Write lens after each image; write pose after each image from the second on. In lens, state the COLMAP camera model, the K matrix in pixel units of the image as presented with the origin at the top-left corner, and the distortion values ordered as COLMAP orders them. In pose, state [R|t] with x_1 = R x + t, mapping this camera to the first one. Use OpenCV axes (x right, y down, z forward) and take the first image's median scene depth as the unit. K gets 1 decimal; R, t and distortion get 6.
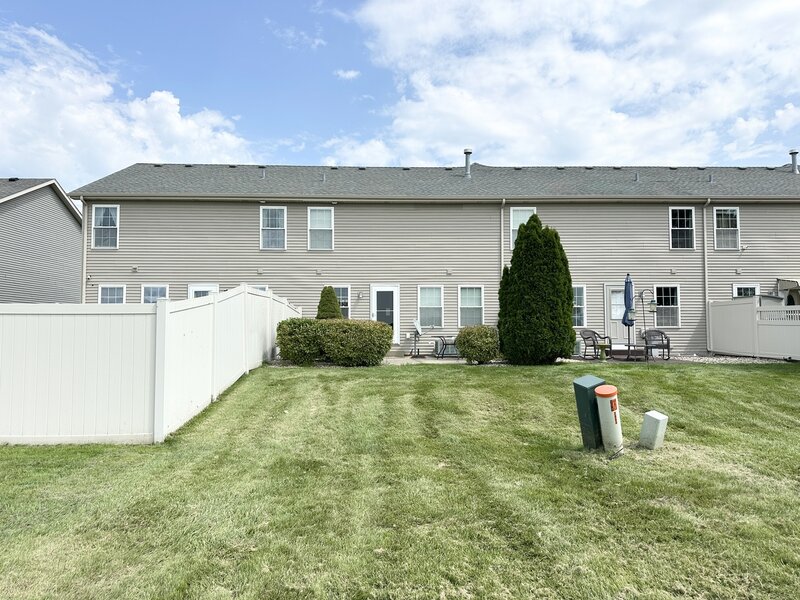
lens RADIAL K [[565.1, 0, 399.4], [0, 565.1, 288.2], [0, 0, 1]] dist [-0.042772, -0.001027]
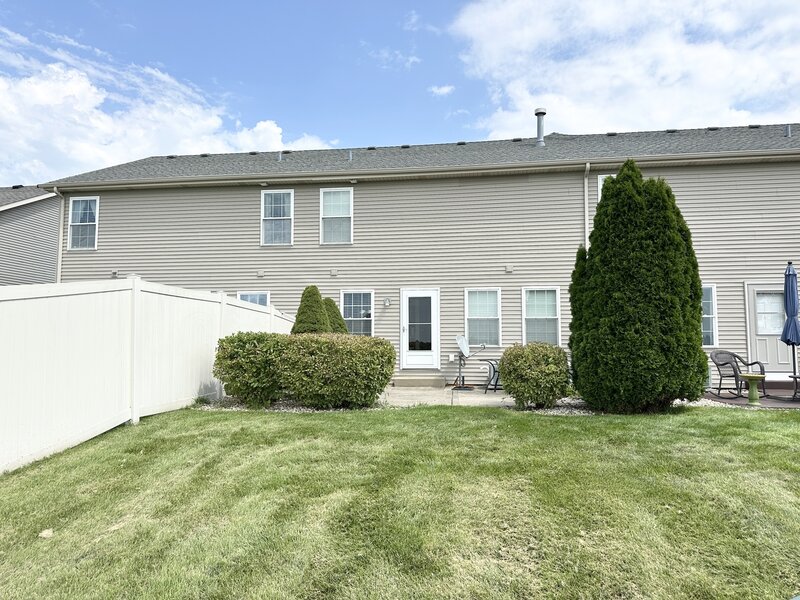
lens RADIAL K [[553.7, 0, 400.0], [0, 553.7, 300.0], [0, 0, 1]] dist [-0.000770, -0.026332]
pose [[0.983245, -0.012850, -0.181833, 0.078685], [0.010673, 0.999859, -0.012947, 0.018087], [0.181974, 0.010790, 0.983244, 0.284131]]
